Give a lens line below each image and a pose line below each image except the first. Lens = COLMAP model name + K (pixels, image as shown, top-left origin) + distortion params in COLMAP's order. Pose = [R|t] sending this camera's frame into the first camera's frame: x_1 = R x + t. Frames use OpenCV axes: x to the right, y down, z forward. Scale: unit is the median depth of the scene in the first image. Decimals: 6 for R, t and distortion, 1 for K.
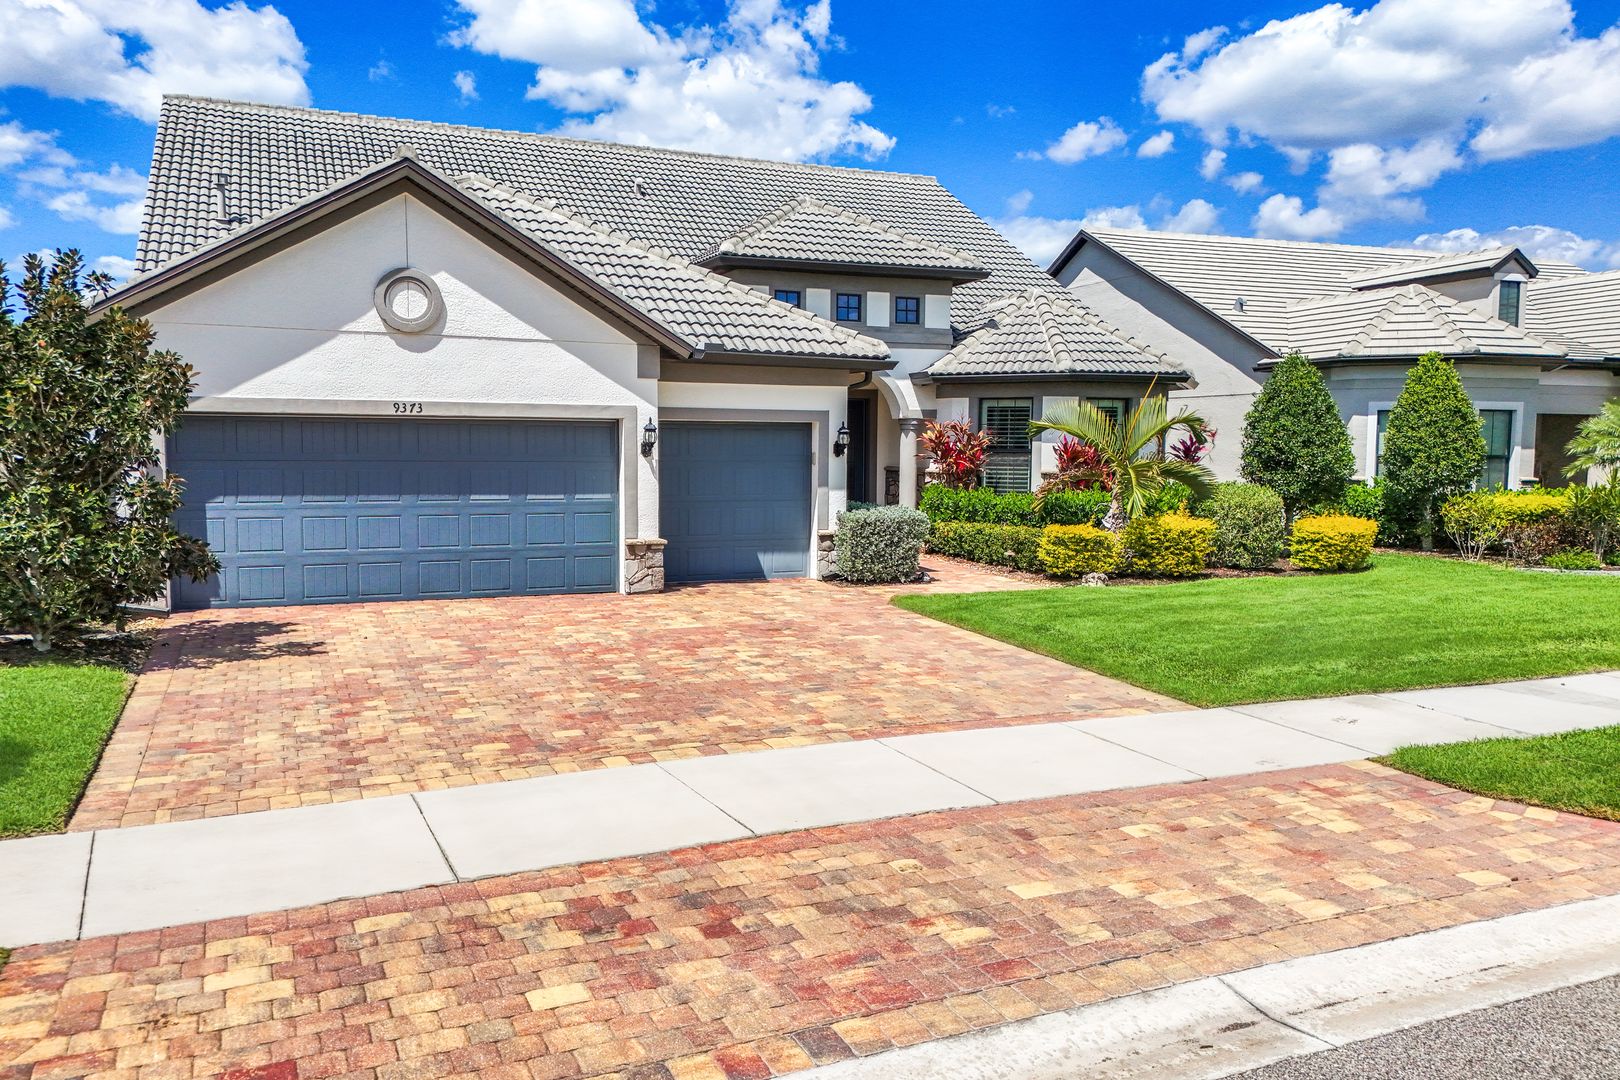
lens RADIAL K [[1125.4, 0, 810.0], [0, 1125.4, 540.0], [0, 0, 1]] dist [-0.002558, 0.000115]
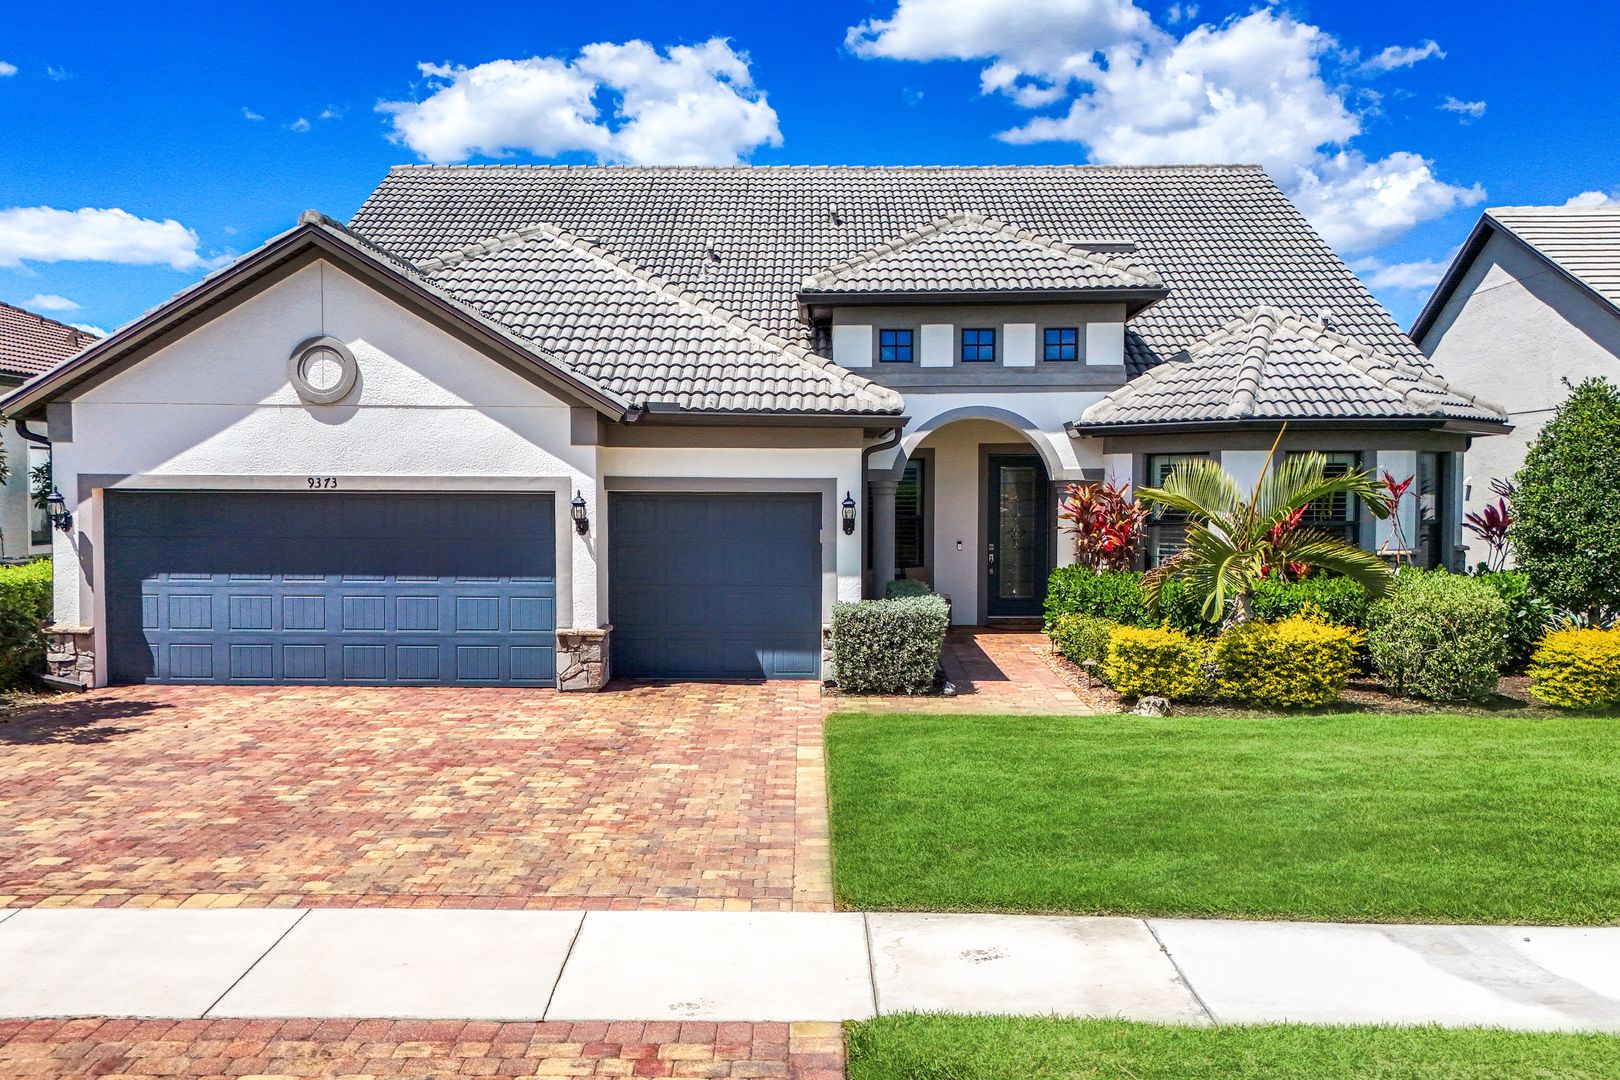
lens RADIAL K [[1291.4, 0, 810.0], [0, 1291.4, 540.0], [0, 0, 1]] dist [0.004501, 0.000655]
pose [[0.921272, 0.011161, -0.388758, 0.401066], [-0.030417, 0.998594, -0.043413, -0.031299], [0.387727, 0.051820, 0.920316, 0.145778]]
